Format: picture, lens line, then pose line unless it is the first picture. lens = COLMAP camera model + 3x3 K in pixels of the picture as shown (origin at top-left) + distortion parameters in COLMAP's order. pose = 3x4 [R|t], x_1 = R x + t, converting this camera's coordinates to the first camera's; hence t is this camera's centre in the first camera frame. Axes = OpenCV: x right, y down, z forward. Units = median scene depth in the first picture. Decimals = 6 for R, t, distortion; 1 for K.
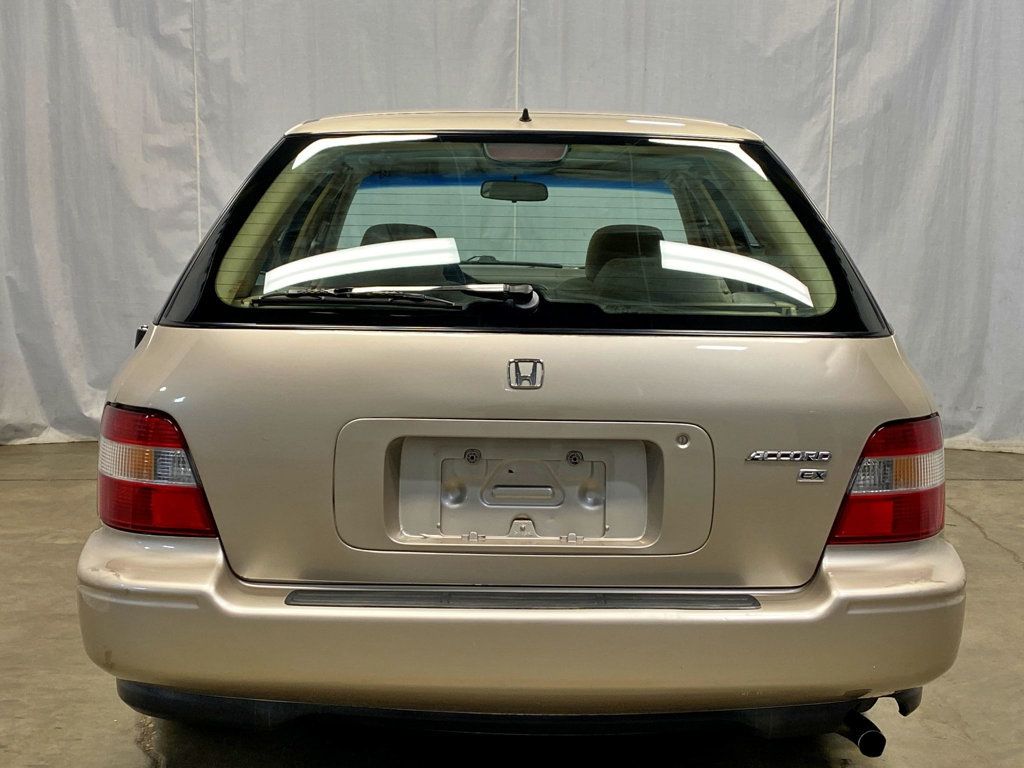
lens RADIAL K [[1433.4, 0, 511.7], [0, 1433.4, 370.5], [0, 0, 1]] dist [0.092419, -0.024760]
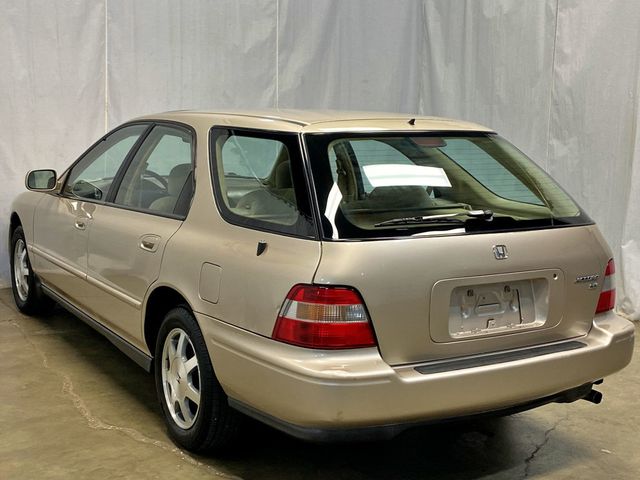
lens RADIAL K [[917.8, 0, 320.0], [0, 917.8, 240.0], [0, 0, 1]] dist [0.057575, 0.025884]
pose [[0.860062, -0.071909, 0.505096, -0.335338], [0.058187, 0.997383, 0.042915, -0.033223], [-0.506860, -0.007520, 0.861995, -0.017924]]
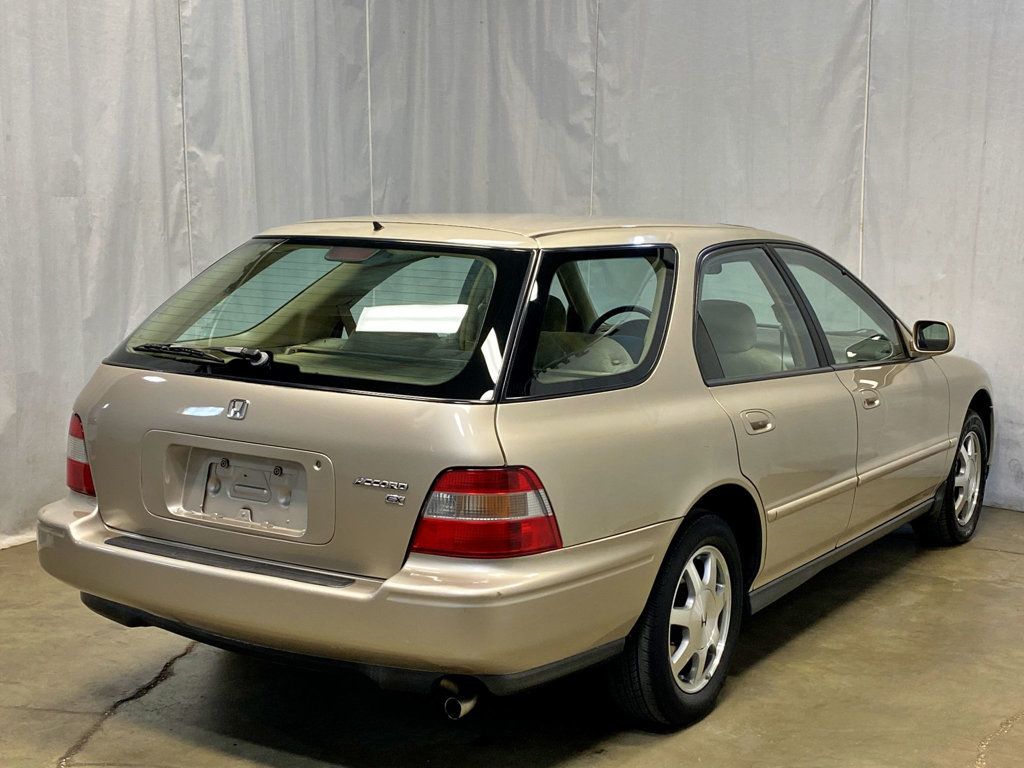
lens RADIAL K [[1433.4, 0, 511.7], [0, 1433.4, 370.5], [0, 0, 1]] dist [0.092419, -0.024760]
pose [[0.844907, 0.063621, -0.531116, 0.377960], [-0.076118, 0.997097, -0.001650, -0.020722], [0.529469, 0.041822, 0.847298, -0.039468]]
